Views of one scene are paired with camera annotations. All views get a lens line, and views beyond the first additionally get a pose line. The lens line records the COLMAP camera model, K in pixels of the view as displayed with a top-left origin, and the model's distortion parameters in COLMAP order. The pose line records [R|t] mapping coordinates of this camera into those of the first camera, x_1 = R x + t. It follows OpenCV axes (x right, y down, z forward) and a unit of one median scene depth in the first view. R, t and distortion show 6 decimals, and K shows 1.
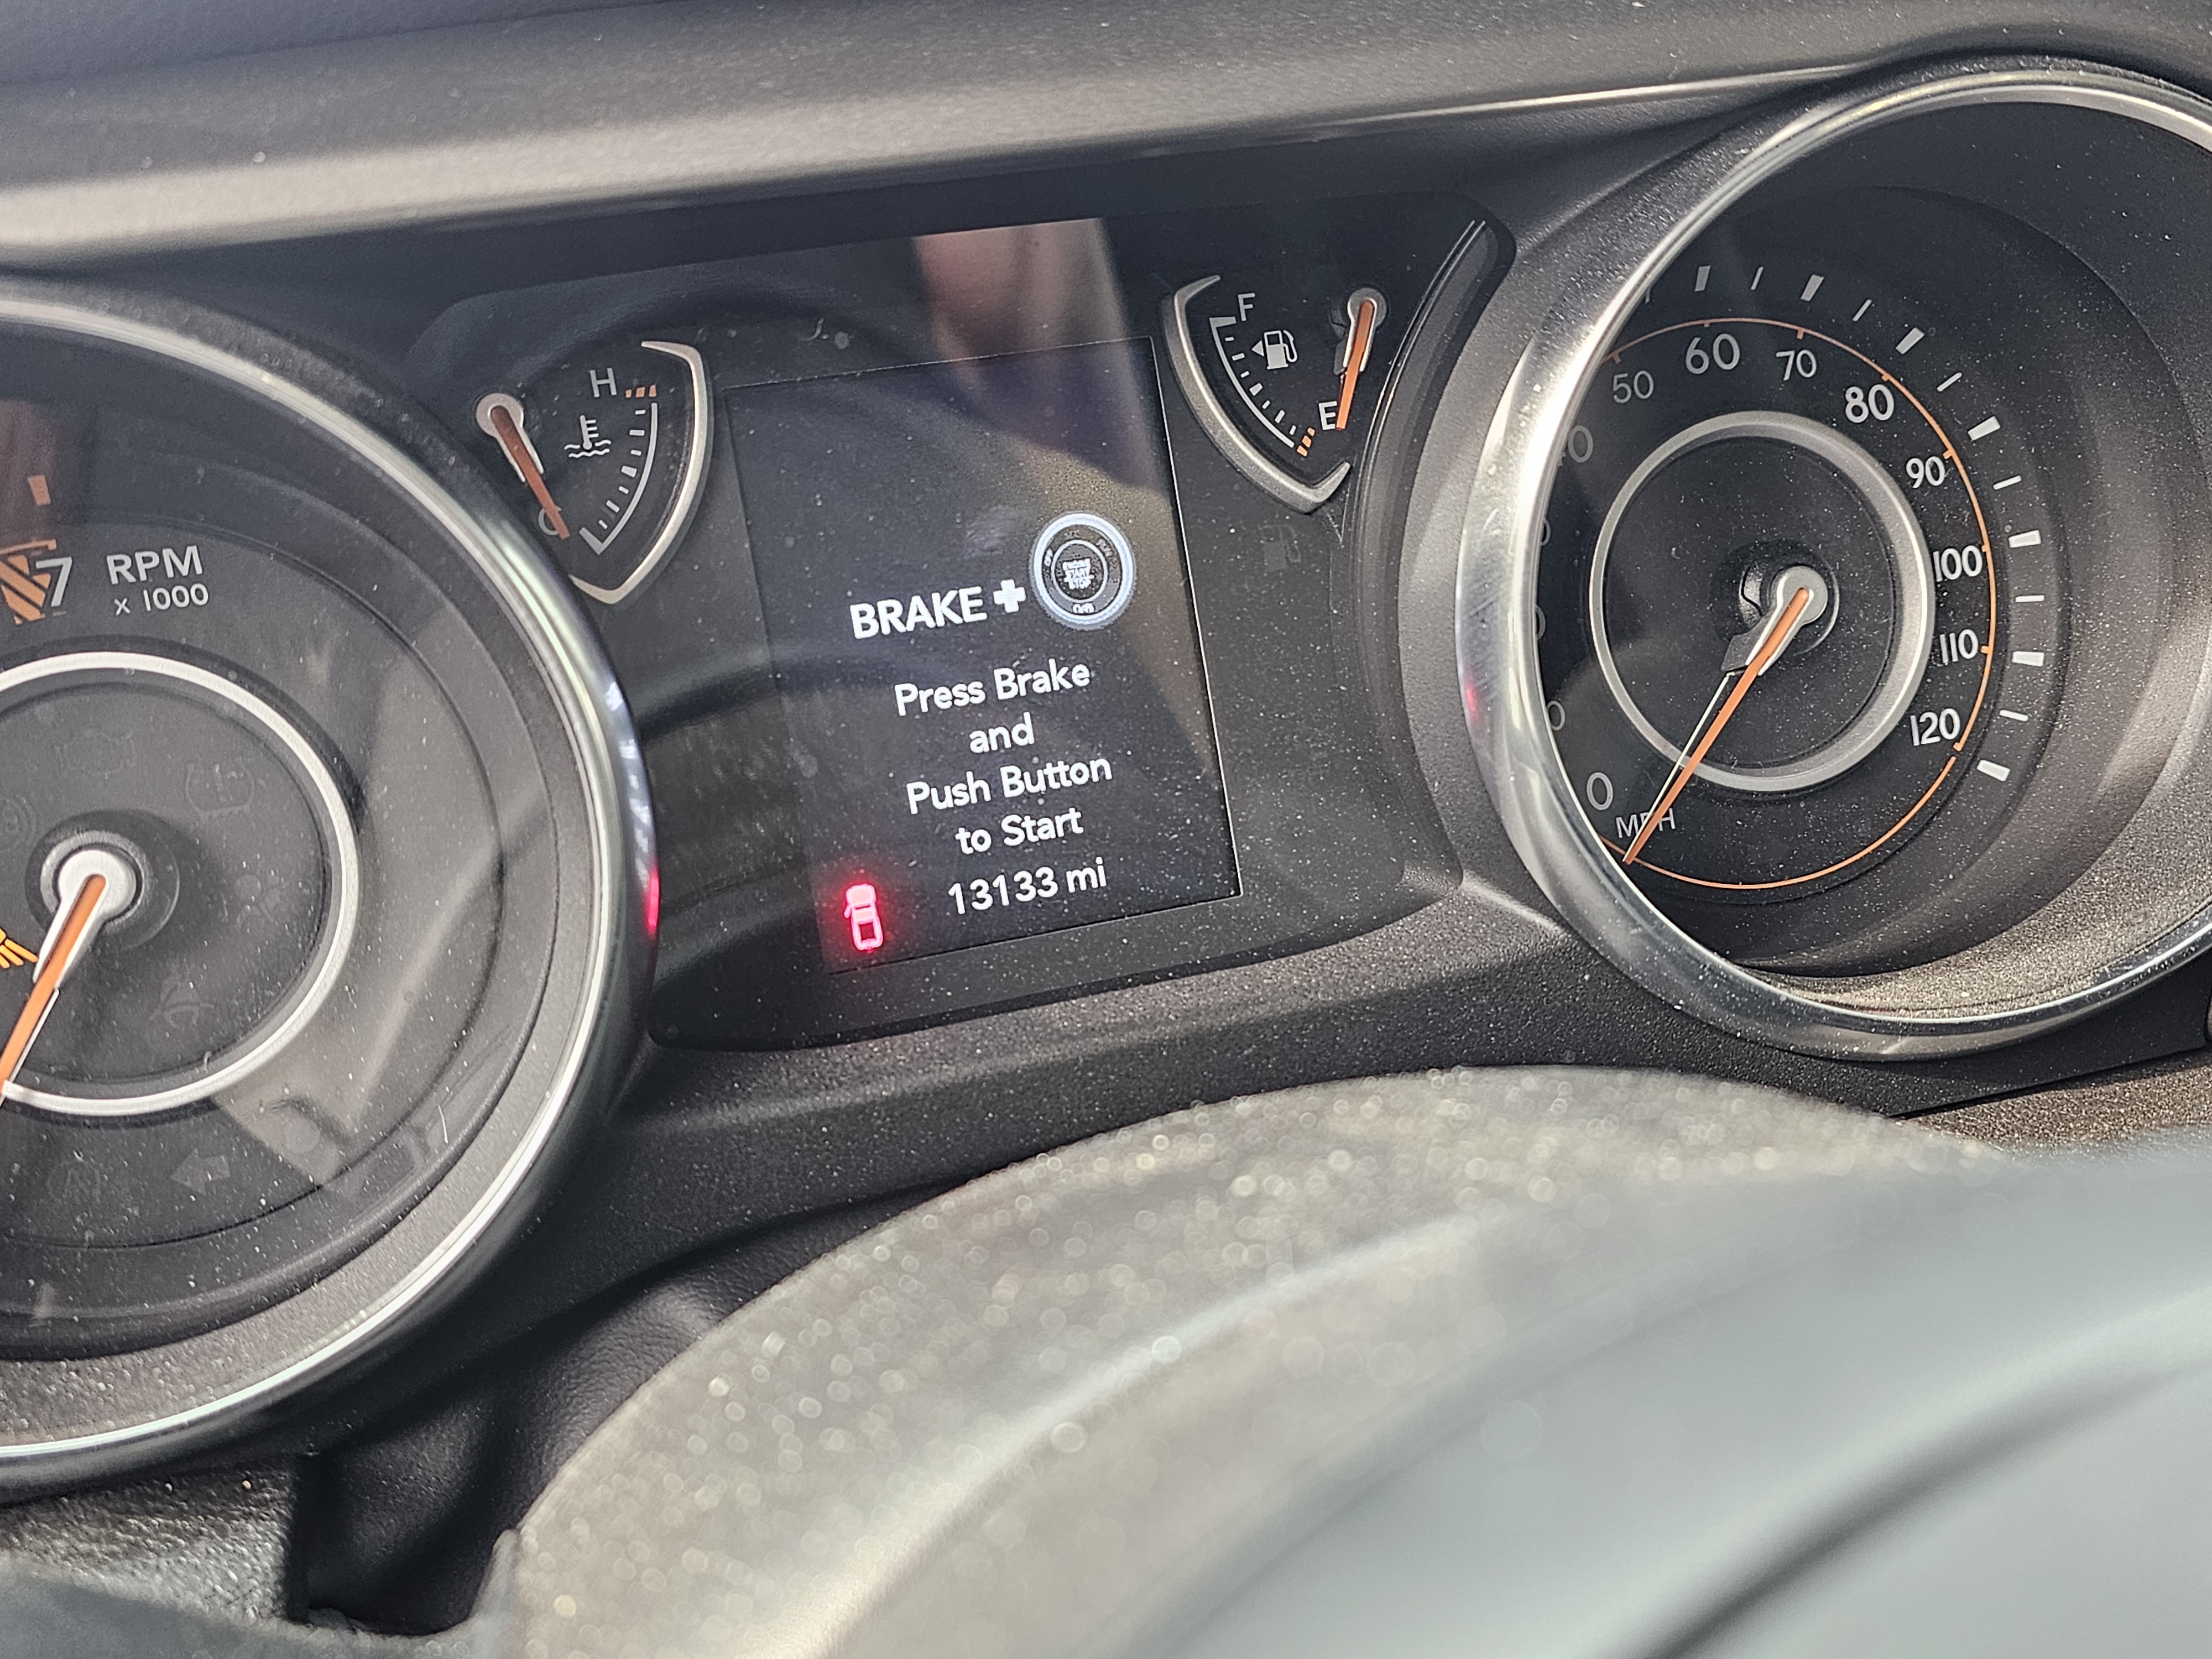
lens RADIAL K [[2107.1, 0, 1105.5], [0, 2107.1, 831.9], [0, 0, 1]] dist [0.046097, 0.000000]
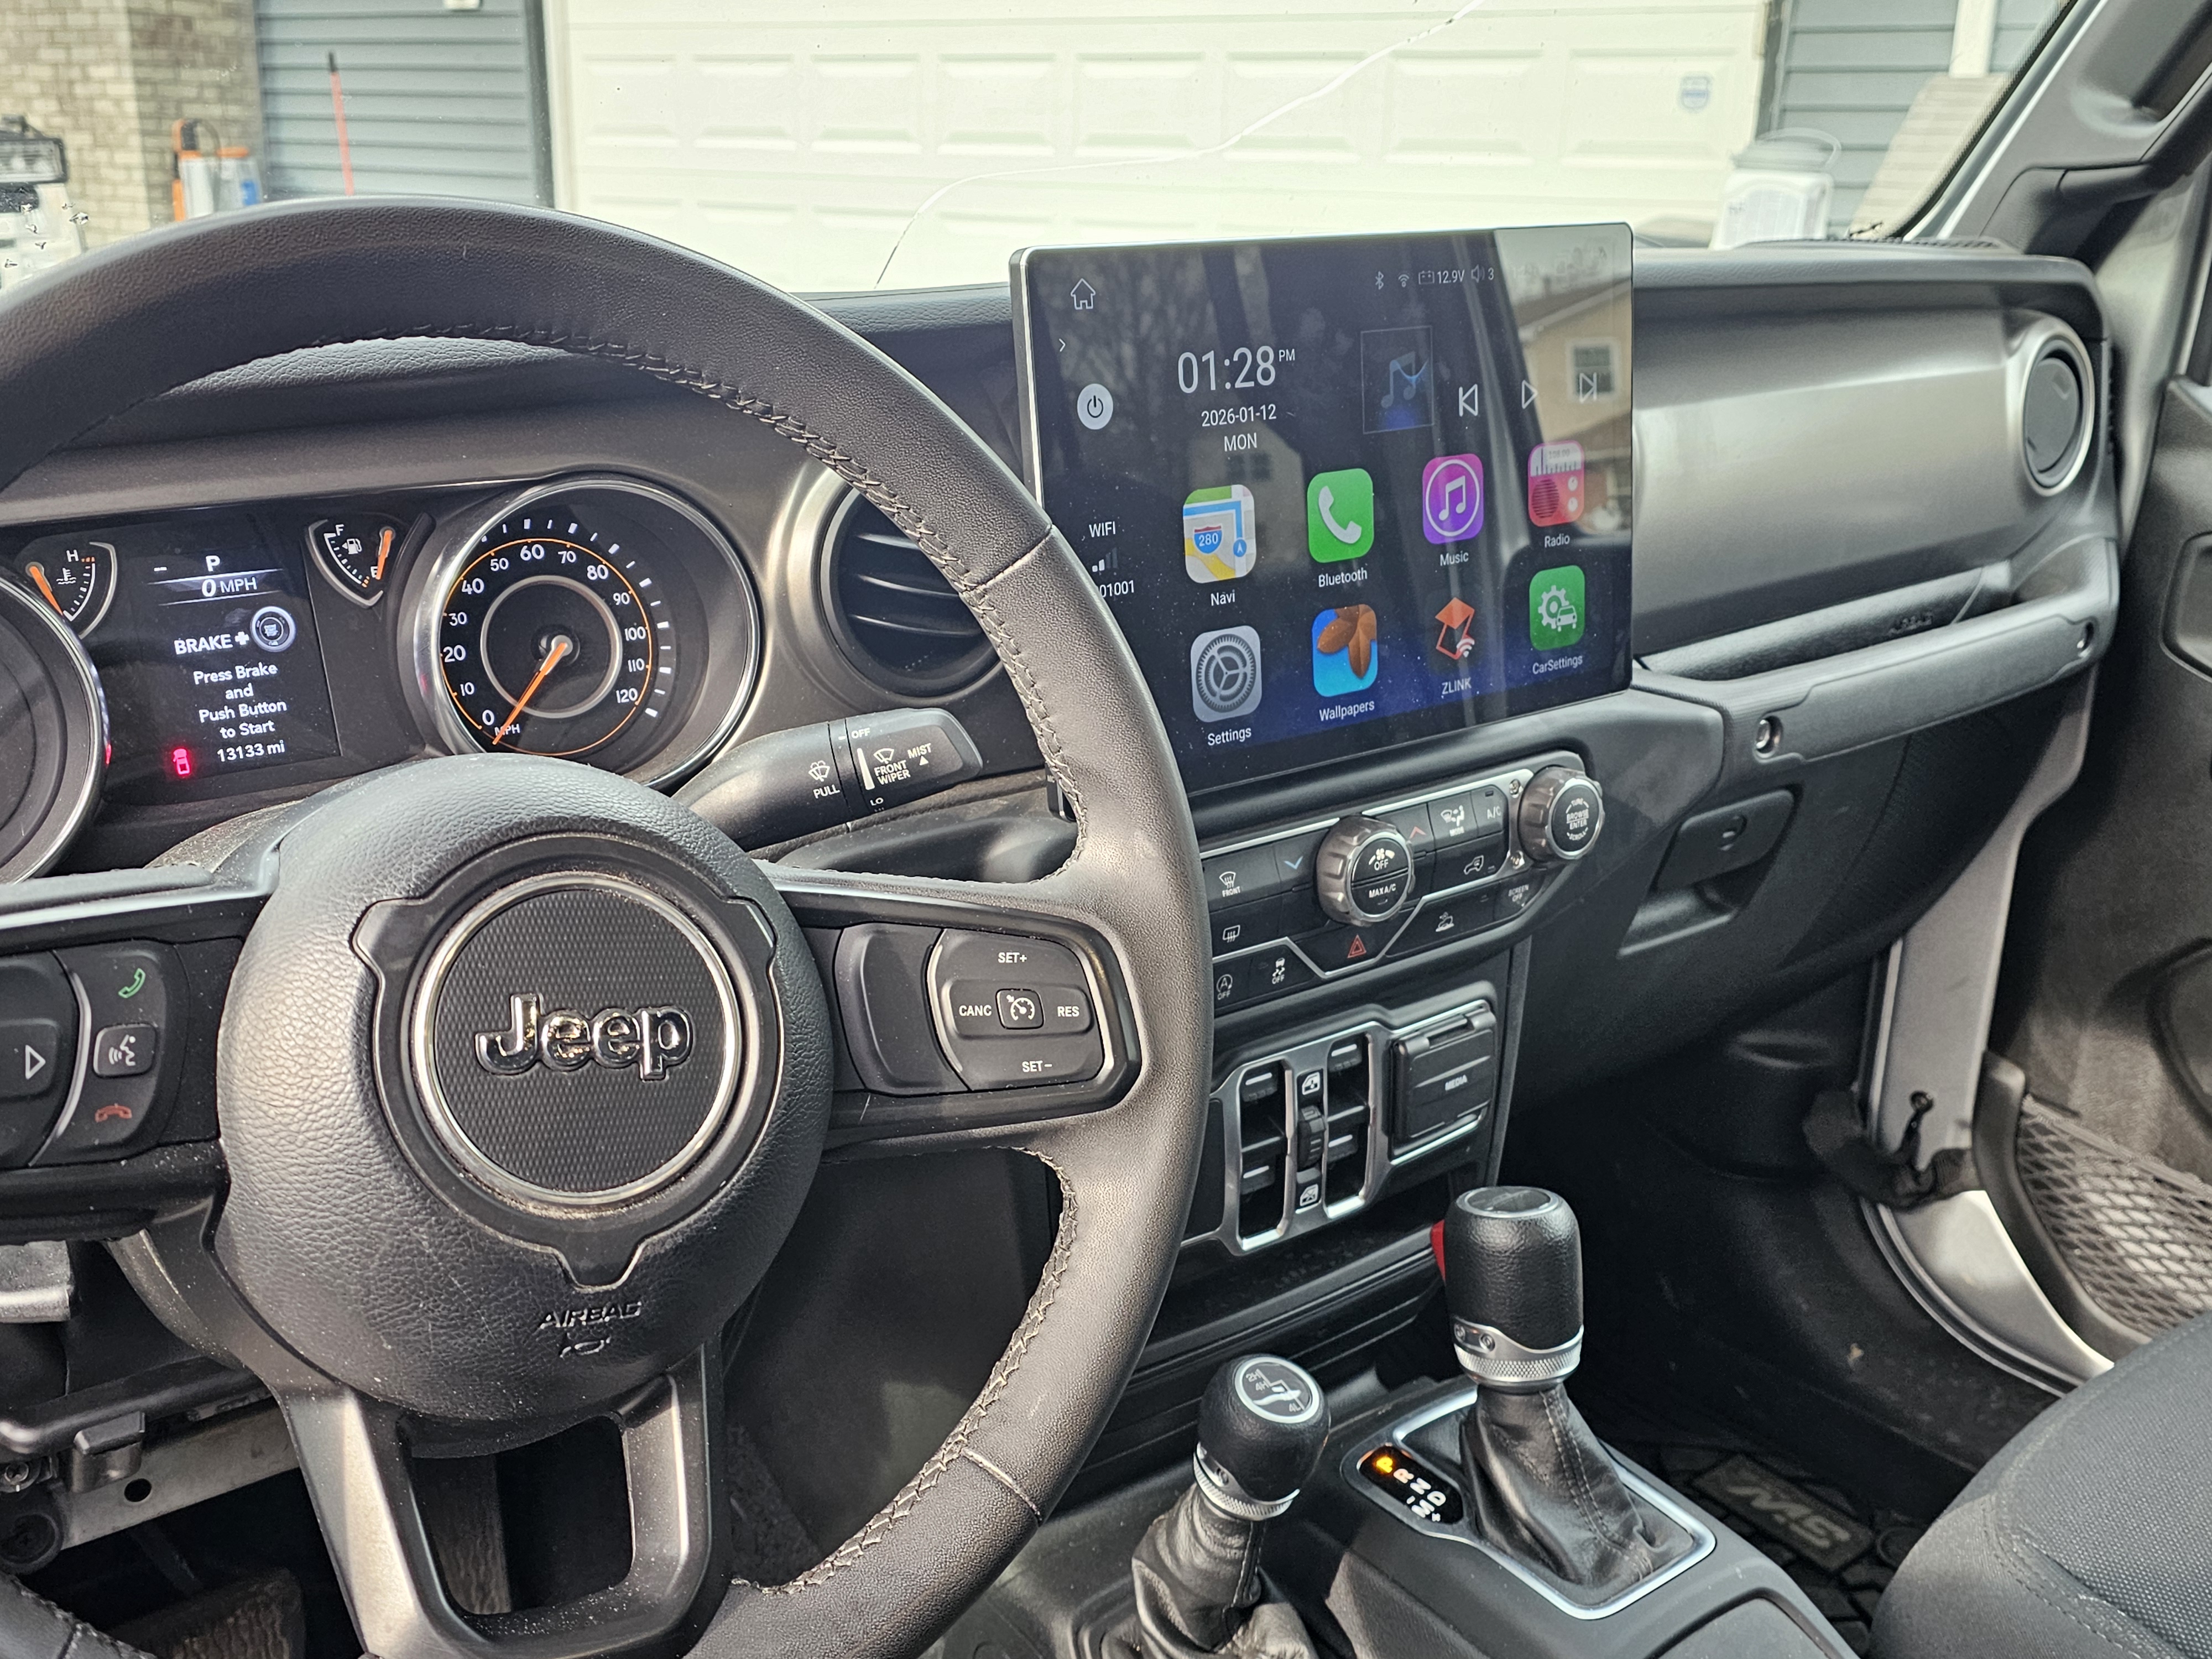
lens RADIAL K [[2107.1, 0, 1106.7], [0, 2107.1, 832.0], [0, 0, 1]] dist [0.046097, 0.000000]
pose [[0.941147, -0.006738, 0.337931, 0.069766], [-0.000163, 0.999792, 0.020387, 0.071261], [-0.337998, -0.019242, 0.940950, -1.794495]]
